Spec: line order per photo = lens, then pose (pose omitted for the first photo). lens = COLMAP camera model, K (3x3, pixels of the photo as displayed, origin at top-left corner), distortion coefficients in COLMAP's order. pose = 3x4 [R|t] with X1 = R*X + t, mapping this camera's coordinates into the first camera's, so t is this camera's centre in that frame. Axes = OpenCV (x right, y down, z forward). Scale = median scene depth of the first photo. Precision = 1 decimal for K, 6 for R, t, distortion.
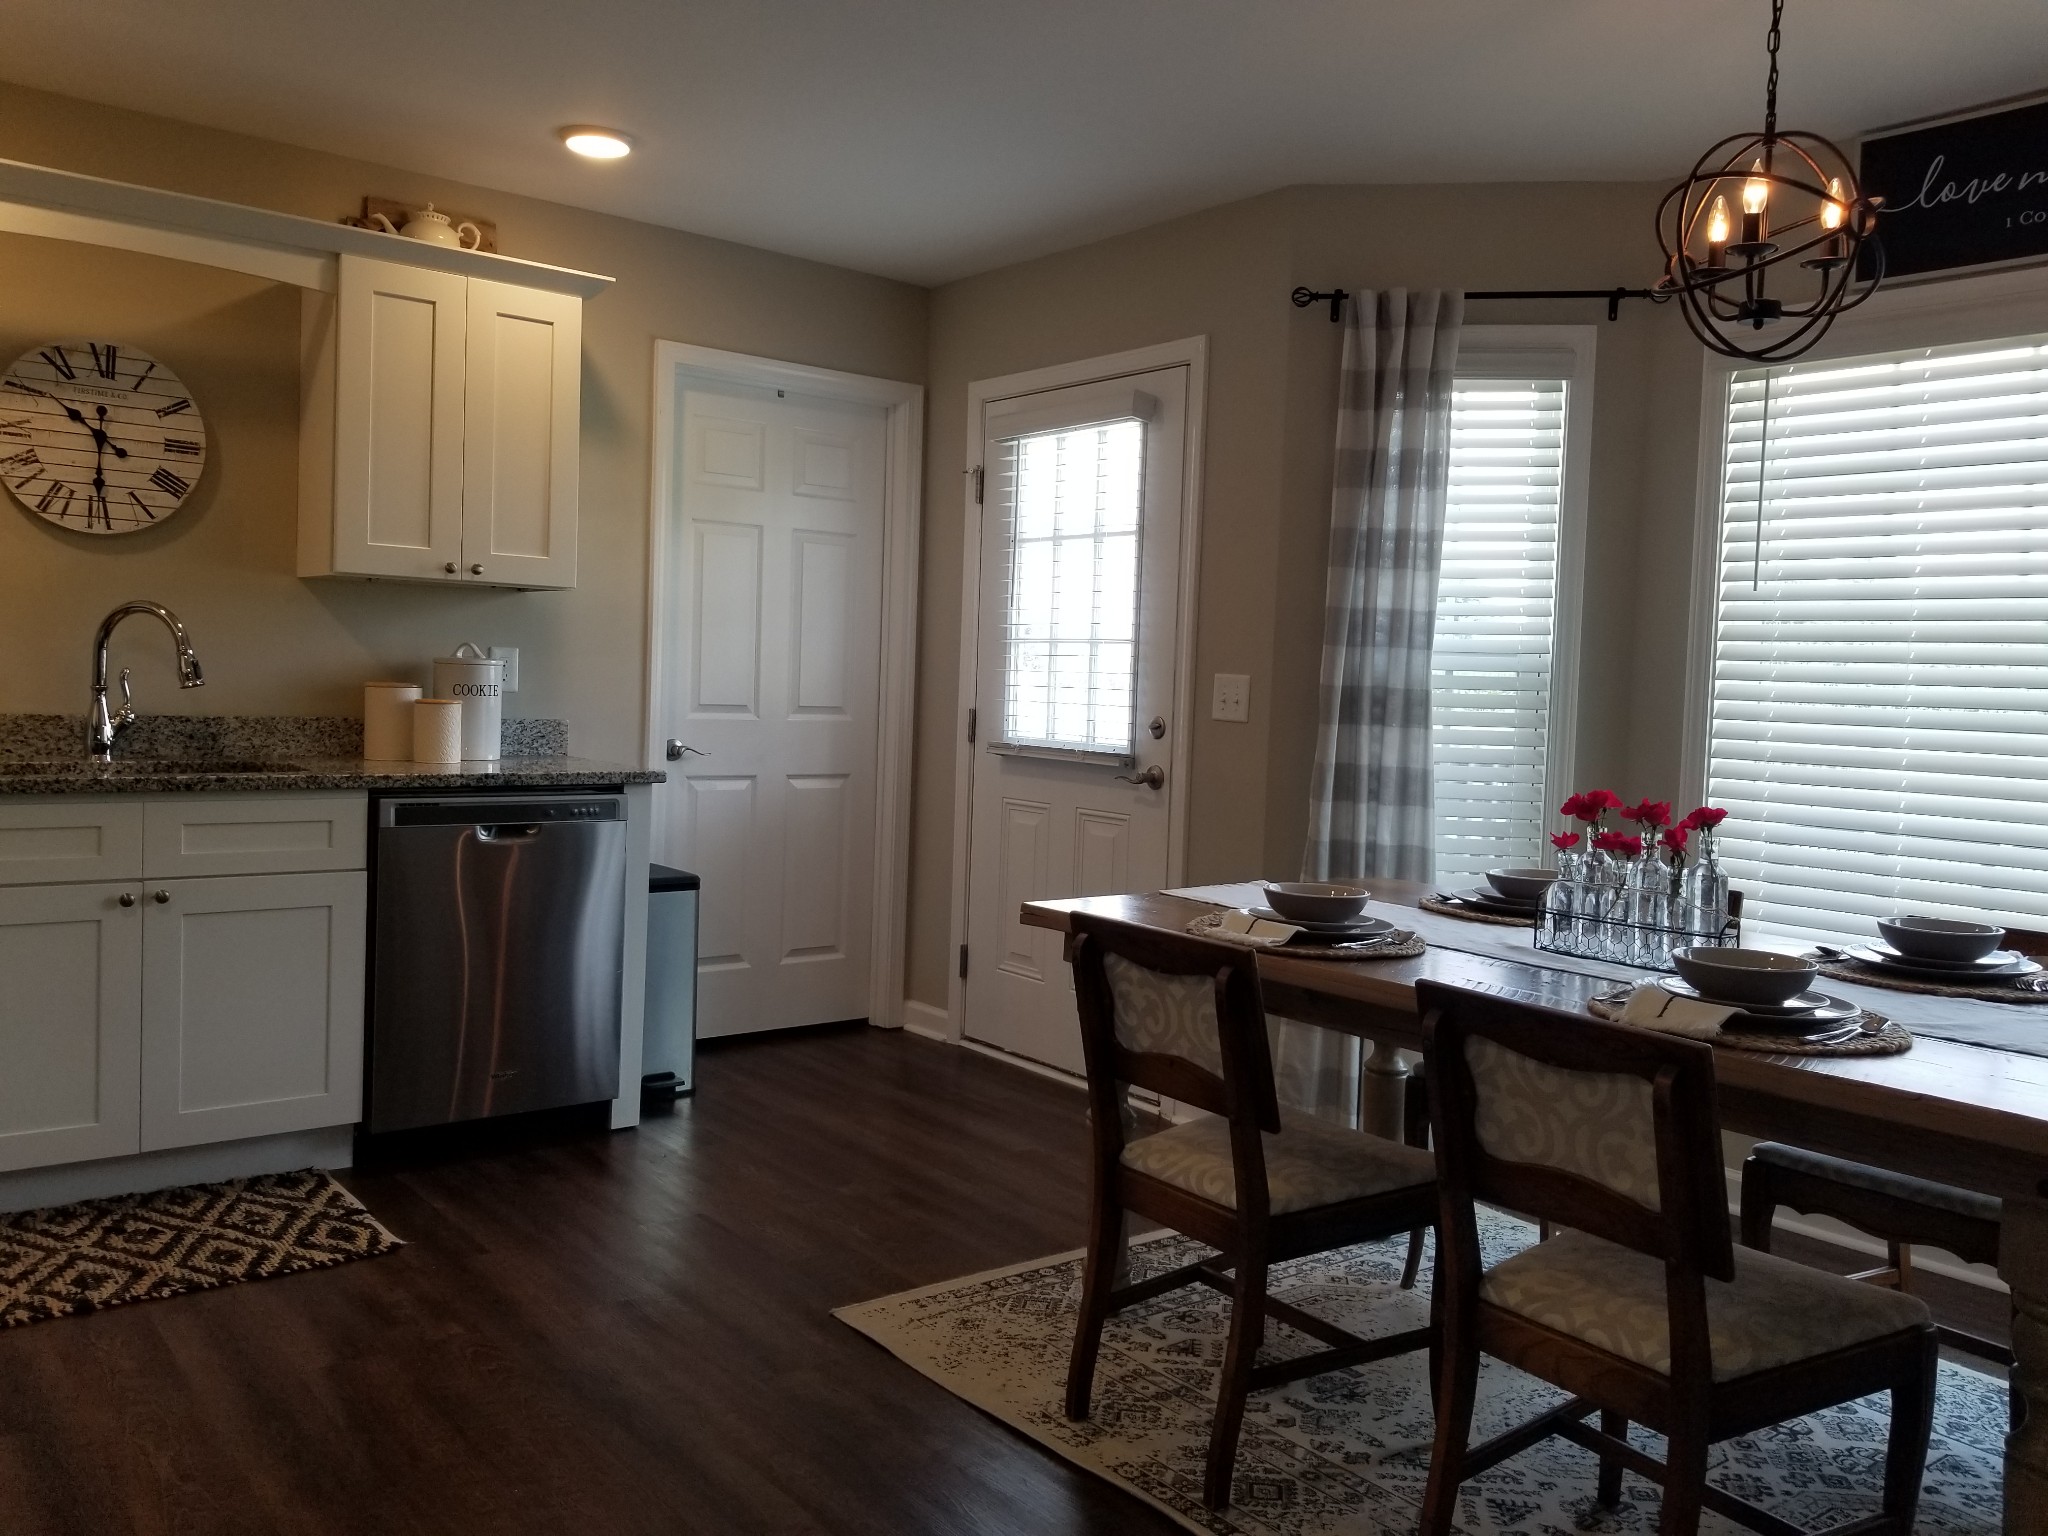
lens RADIAL K [[1601.9, 0, 1009.9], [0, 1601.9, 744.6], [0, 0, 1]] dist [0.081811, -0.140888]
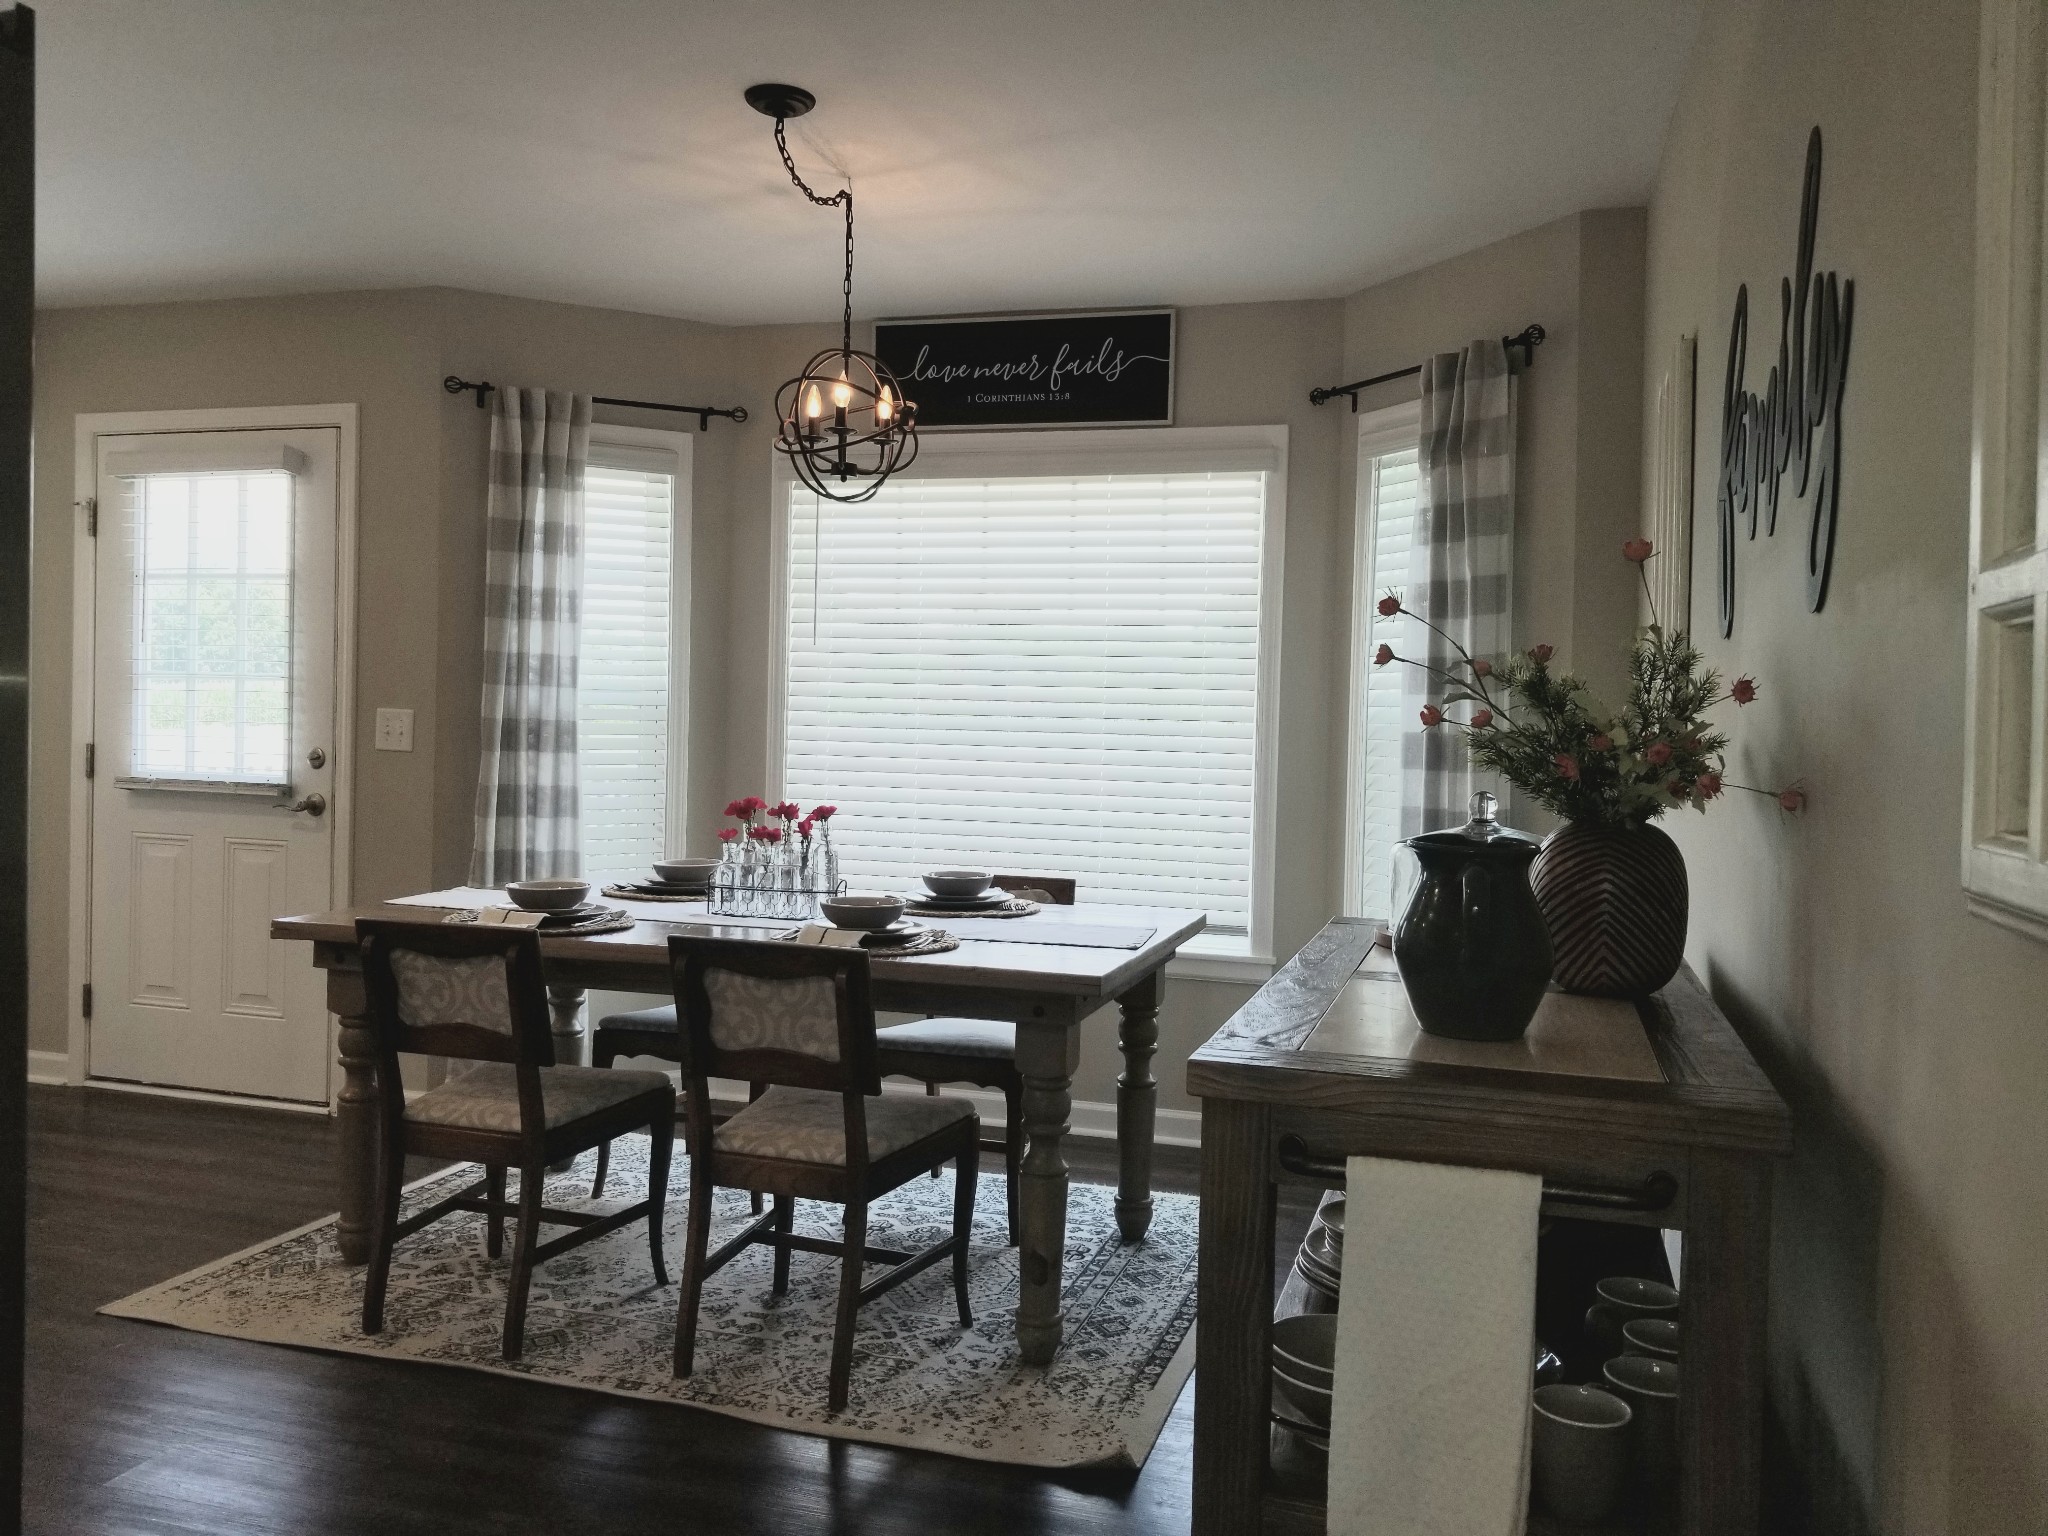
lens RADIAL K [[1601.9, 0, 1009.9], [0, 1601.9, 744.6], [0, 0, 1]] dist [0.081811, -0.140888]
pose [[0.821337, -0.025576, 0.569870, -0.164118], [0.029549, 0.999561, 0.002272, -0.009351], [-0.569678, 0.014973, 0.821732, -0.185955]]
